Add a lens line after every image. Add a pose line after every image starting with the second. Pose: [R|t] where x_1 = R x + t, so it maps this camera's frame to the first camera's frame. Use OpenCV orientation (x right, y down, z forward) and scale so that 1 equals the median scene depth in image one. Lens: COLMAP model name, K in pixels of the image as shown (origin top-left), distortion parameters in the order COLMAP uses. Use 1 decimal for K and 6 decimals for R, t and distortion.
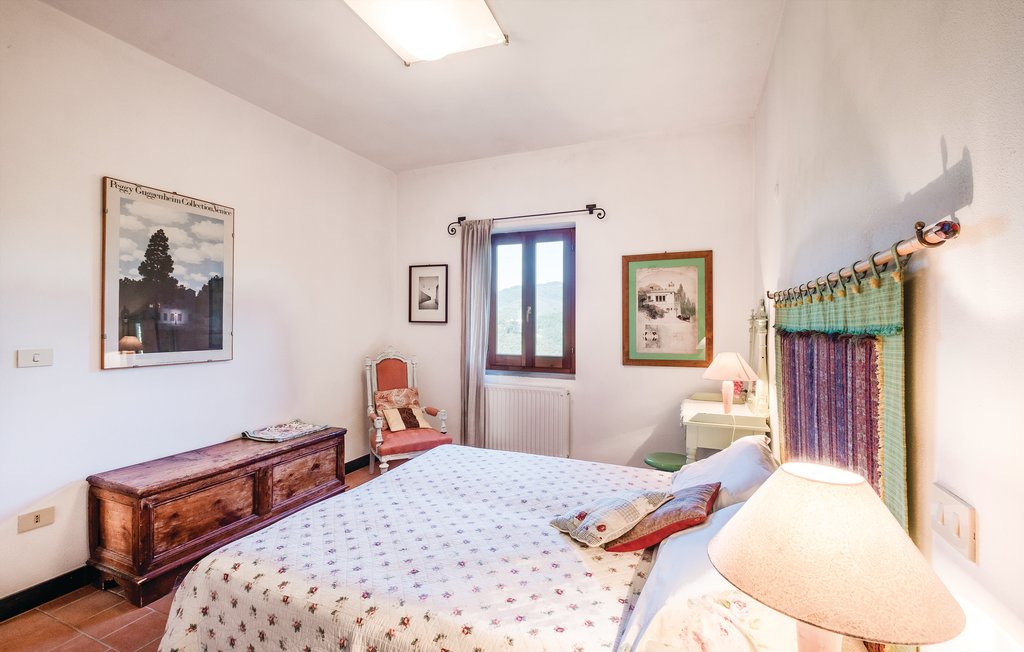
lens RADIAL K [[451.3, 0, 510.2], [0, 451.3, 306.0], [0, 0, 1]] dist [-0.000192, 0.000057]
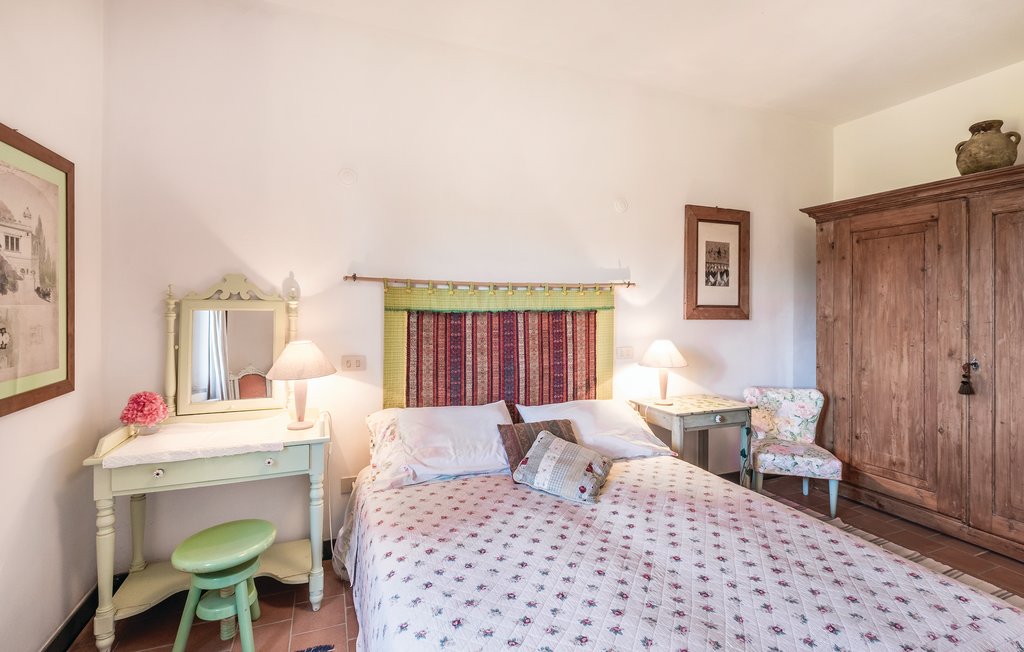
lens RADIAL K [[451.3, 0, 510.2], [0, 451.3, 306.0], [0, 0, 1]] dist [-0.000192, 0.000057]
pose [[-0.703705, -0.009120, 0.710434, -0.265315], [-0.036203, 0.999079, -0.023035, 0.033056], [-0.709569, -0.041929, -0.703387, 0.995212]]
